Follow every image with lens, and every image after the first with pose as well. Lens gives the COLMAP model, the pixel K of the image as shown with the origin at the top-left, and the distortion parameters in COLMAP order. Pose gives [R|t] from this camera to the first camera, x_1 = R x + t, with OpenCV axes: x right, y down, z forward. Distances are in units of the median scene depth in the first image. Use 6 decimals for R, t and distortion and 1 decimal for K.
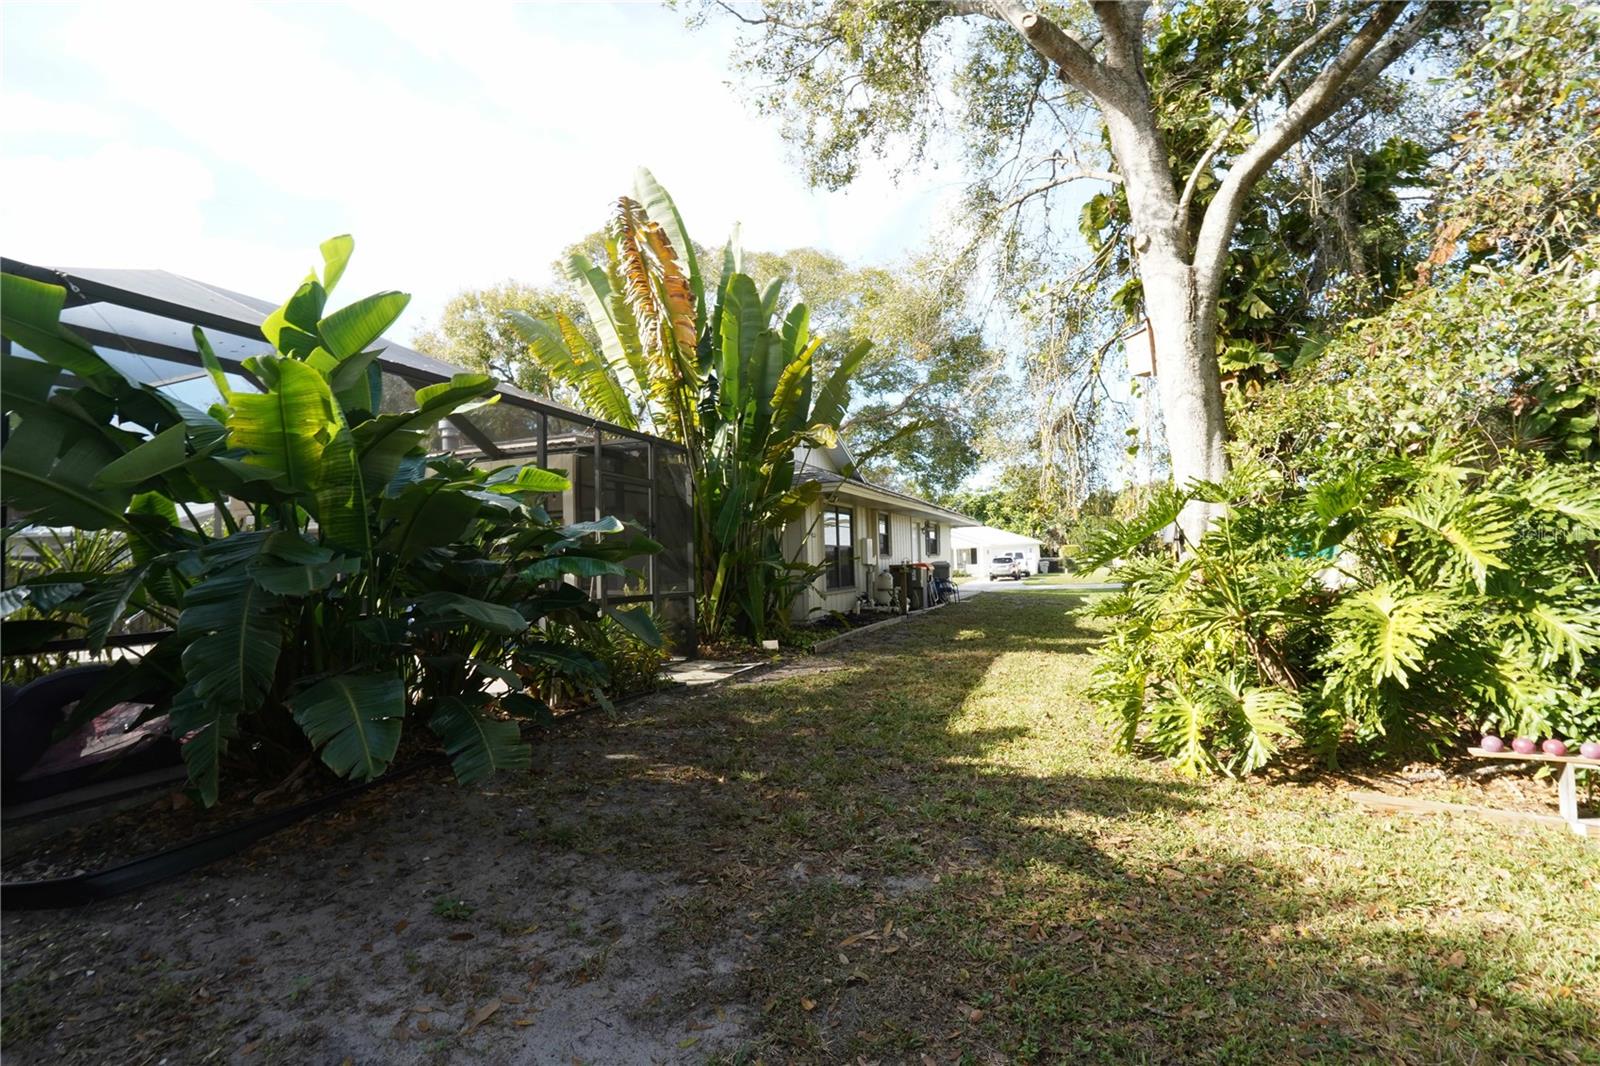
lens RADIAL K [[742.6, 0, 796.6], [0, 742.6, 530.5], [0, 0, 1]] dist [-0.069091, 0.026972]
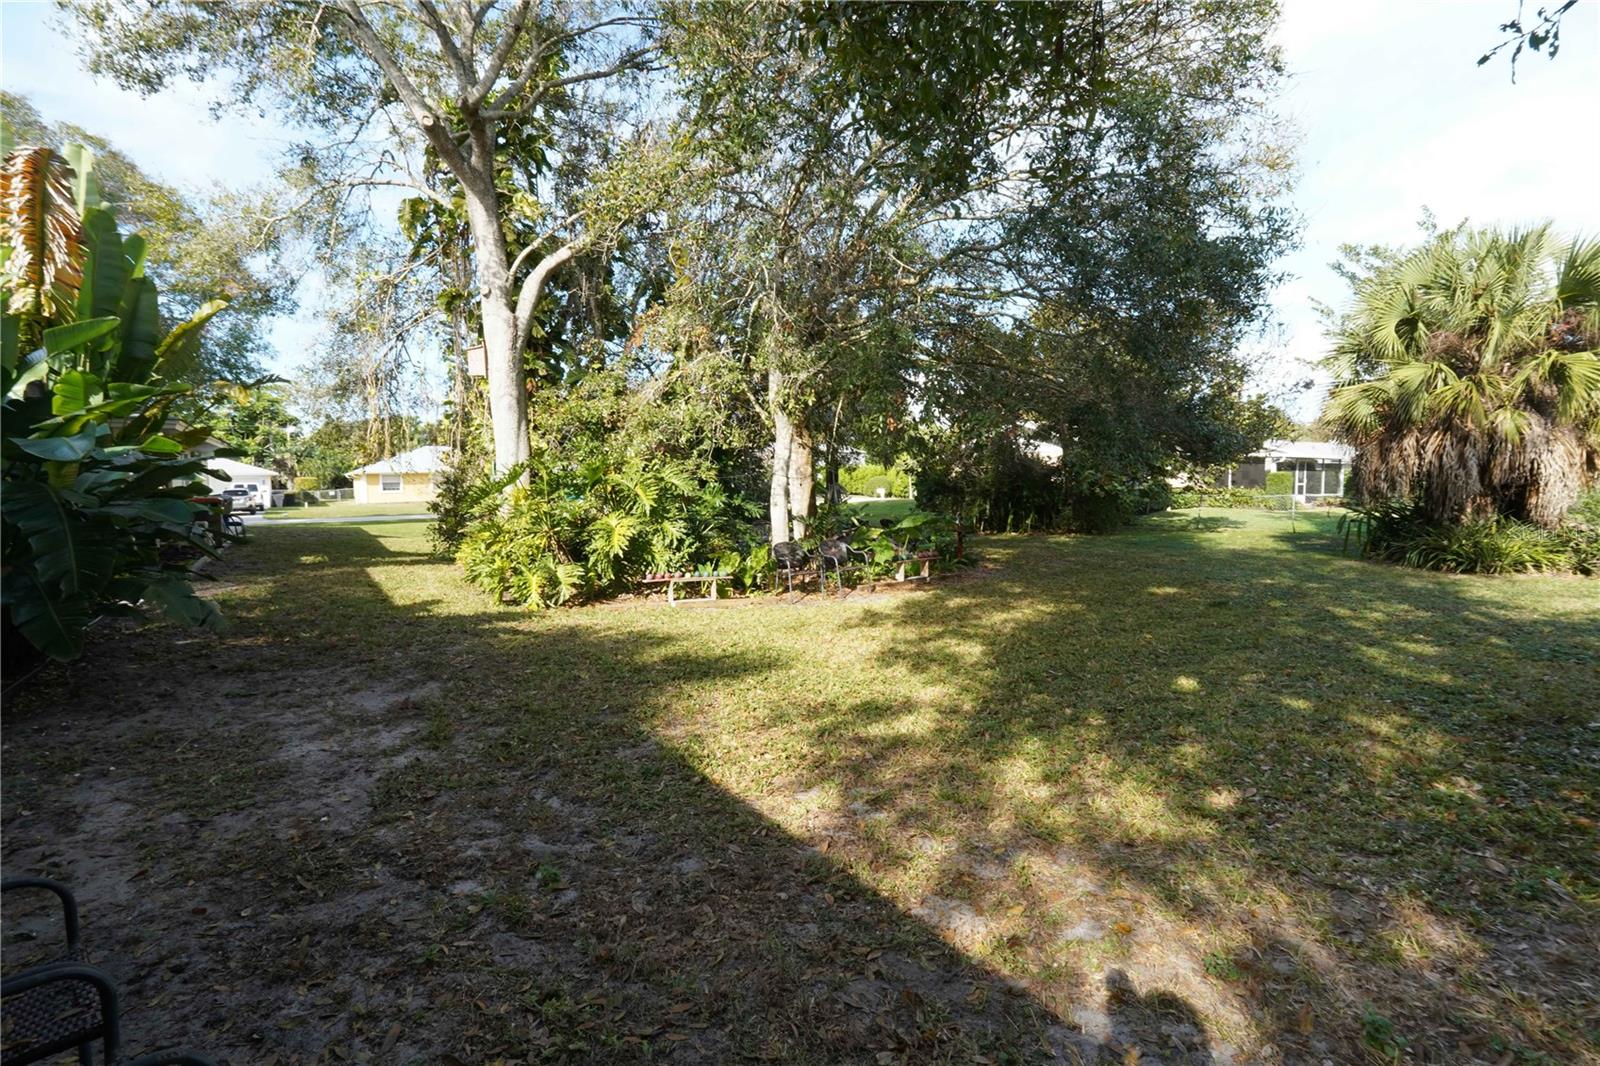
lens RADIAL K [[742.6, 0, 796.6], [0, 742.6, 530.5], [0, 0, 1]] dist [-0.069091, 0.026972]
pose [[0.560388, -0.027690, 0.827767, -0.698791], [-0.047577, 0.996714, 0.065551, -0.043830], [-0.826863, -0.076117, 0.557229, -0.684839]]
